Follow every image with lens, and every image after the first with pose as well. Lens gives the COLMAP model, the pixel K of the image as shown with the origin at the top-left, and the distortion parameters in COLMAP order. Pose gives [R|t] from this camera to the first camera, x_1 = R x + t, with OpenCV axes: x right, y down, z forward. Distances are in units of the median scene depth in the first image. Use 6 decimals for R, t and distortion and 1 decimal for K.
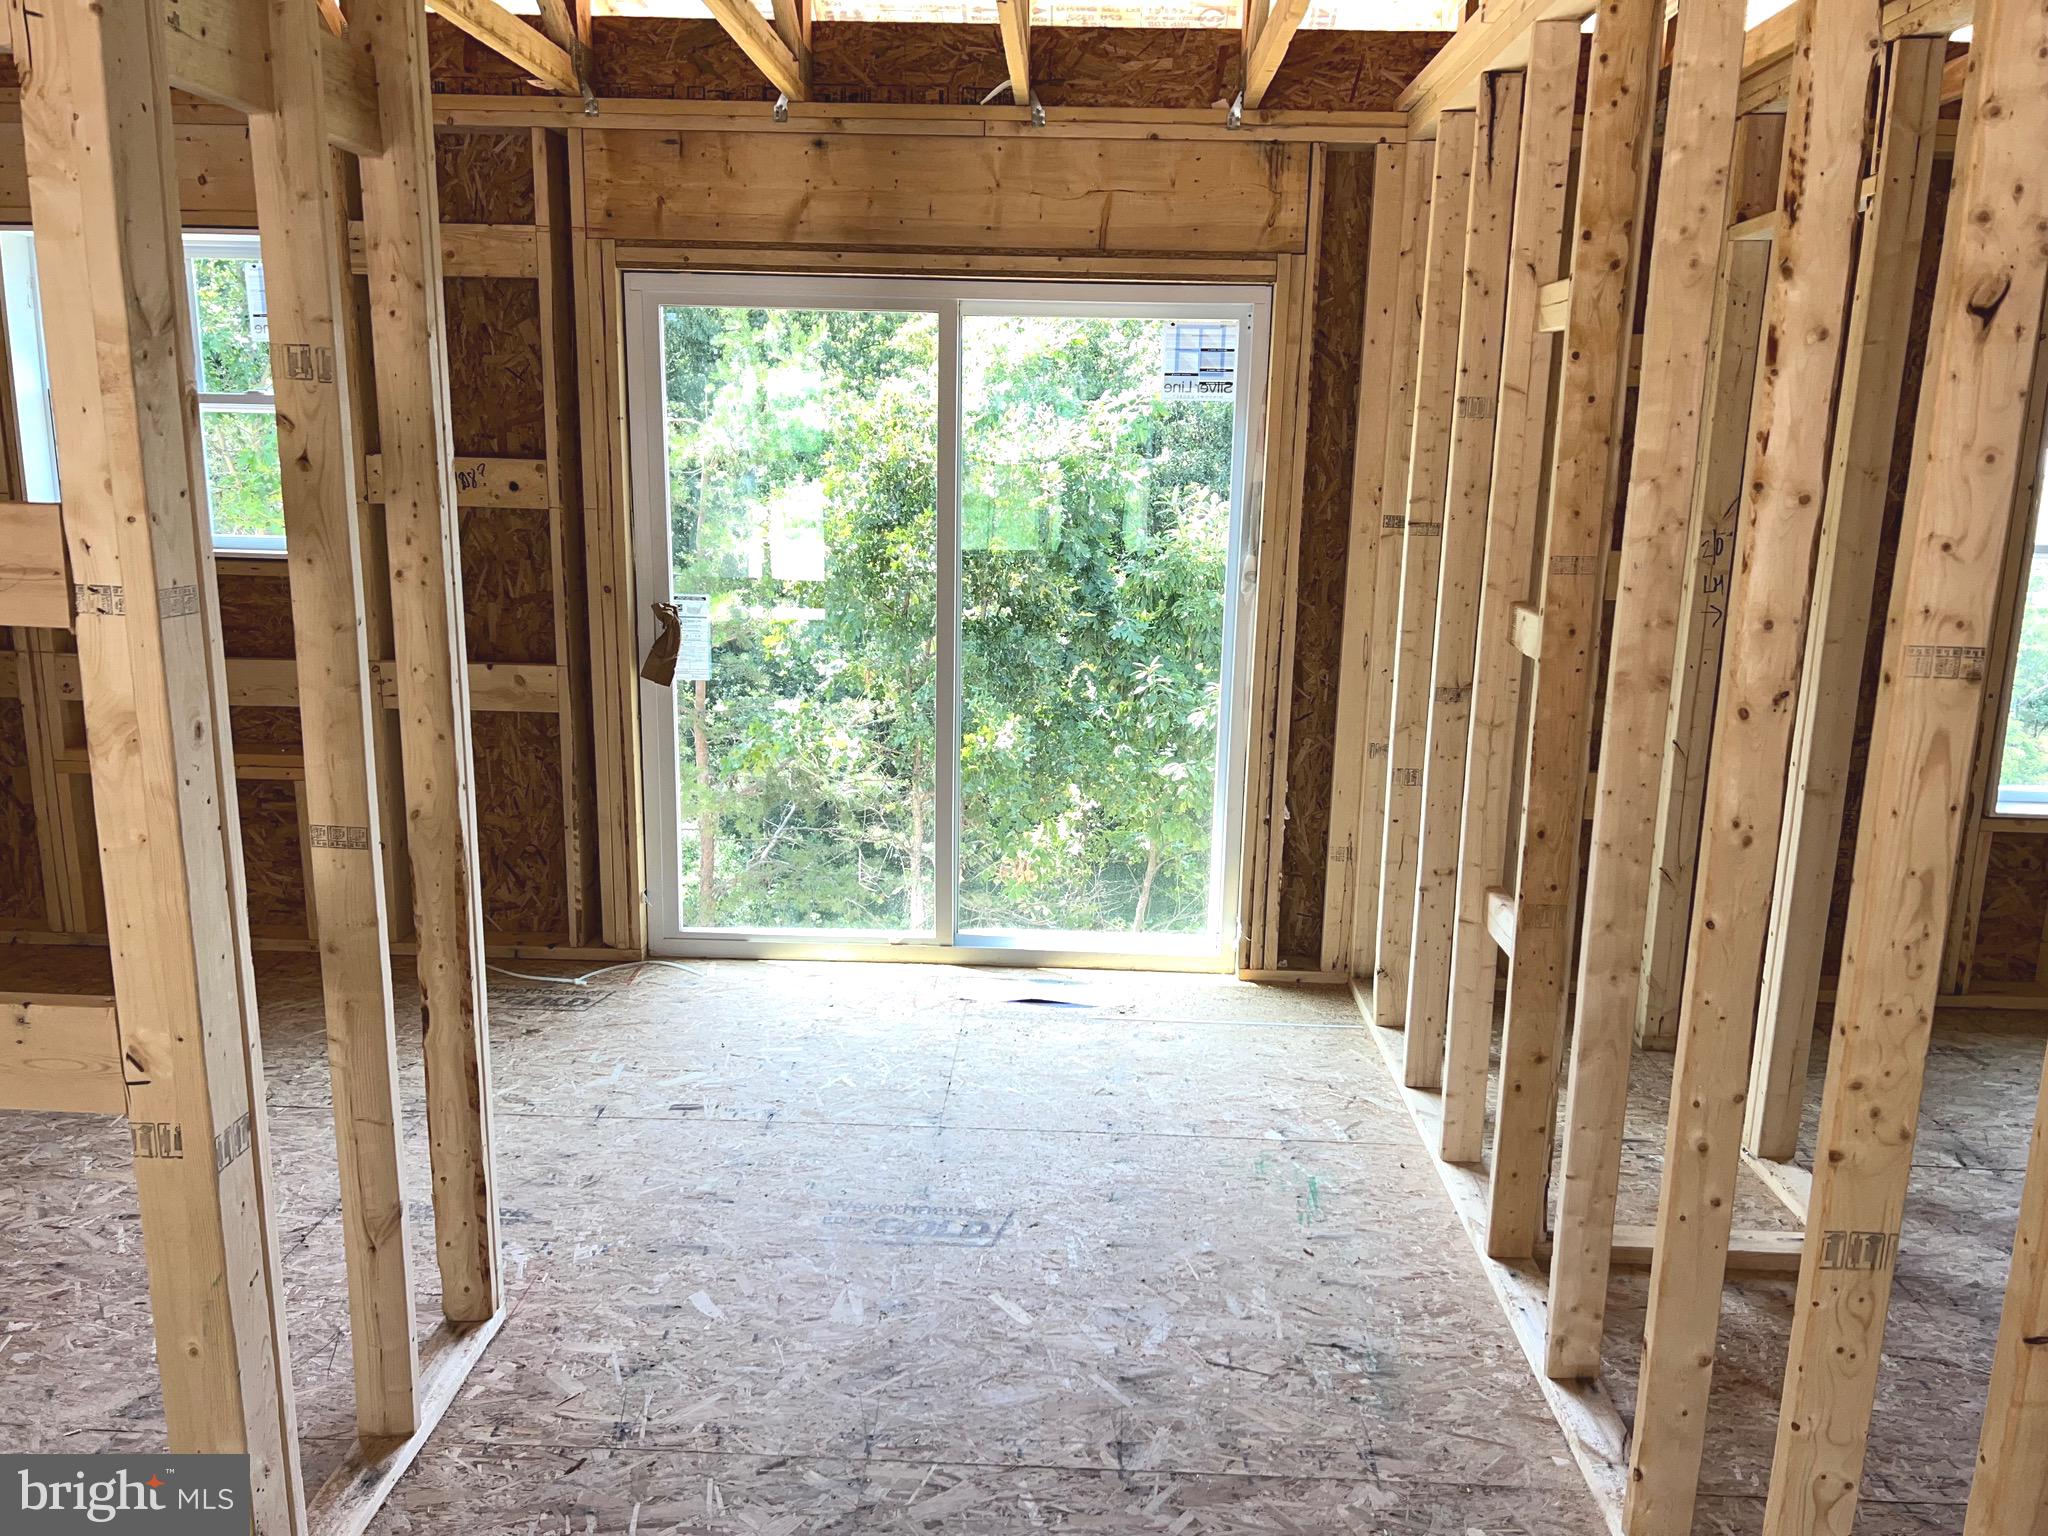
lens RADIAL K [[1500.0, 0, 1028.9], [0, 1500.0, 776.9], [0, 0, 1]] dist [-0.000797, -0.016195]
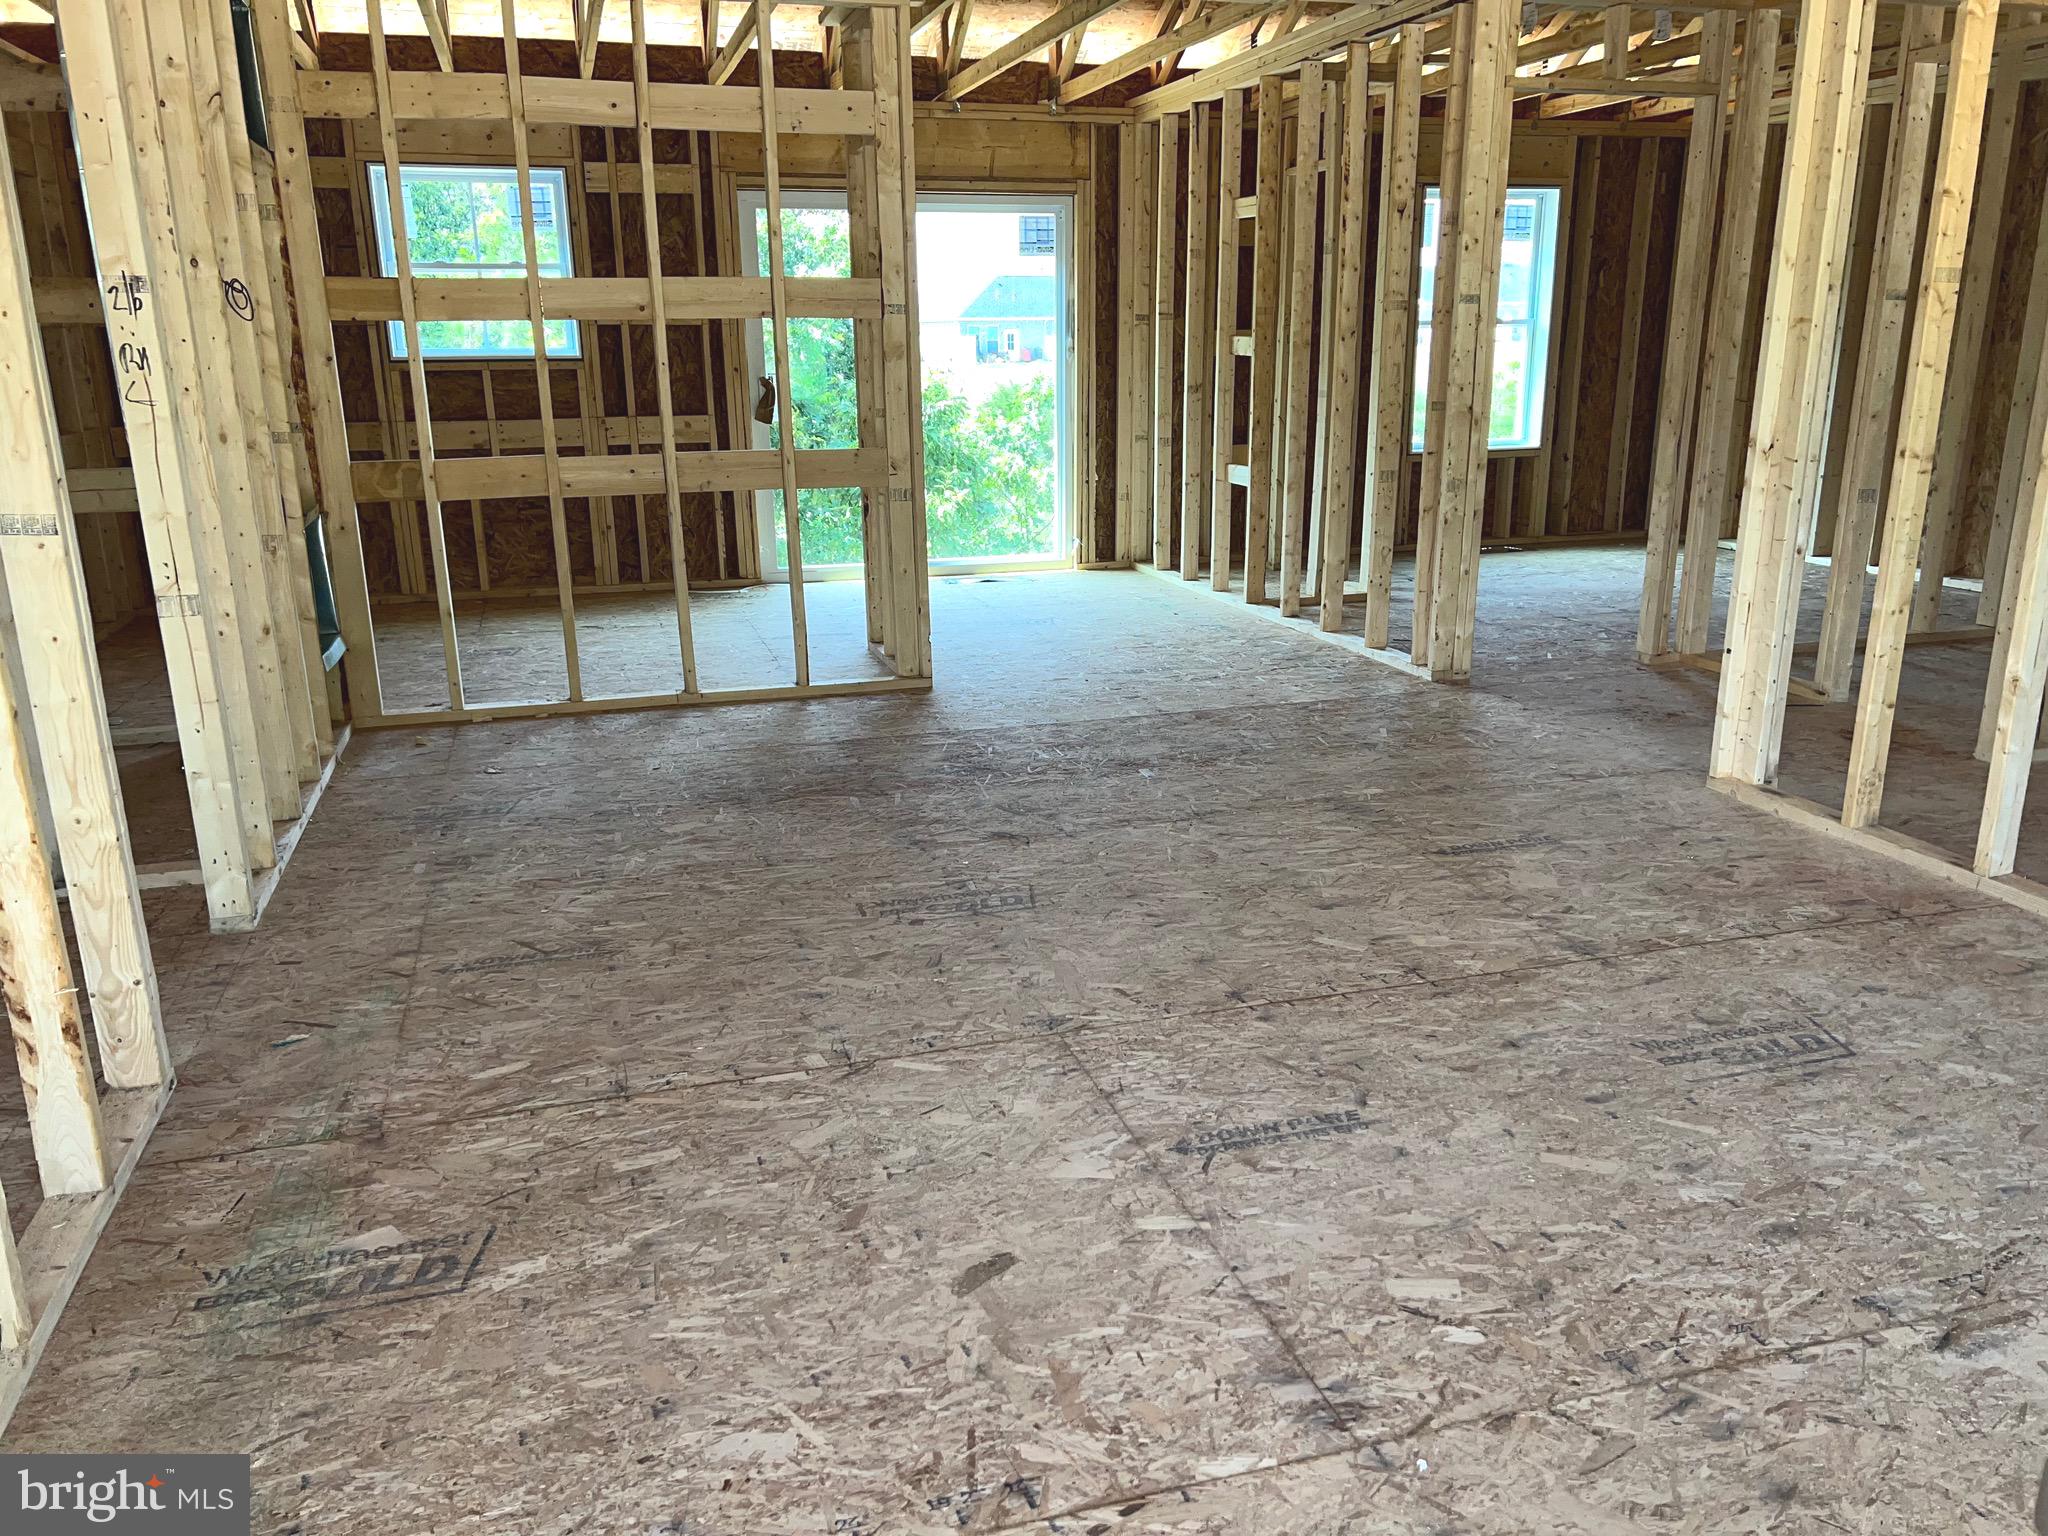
lens RADIAL K [[1500.0, 0, 1028.9], [0, 1500.0, 776.9], [0, 0, 1]] dist [-0.000797, -0.016195]
pose [[0.945199, -0.121191, 0.303169, -0.585362], [0.101602, 0.991633, 0.079634, 0.265821], [-0.310283, -0.044468, 0.949604, -0.885327]]
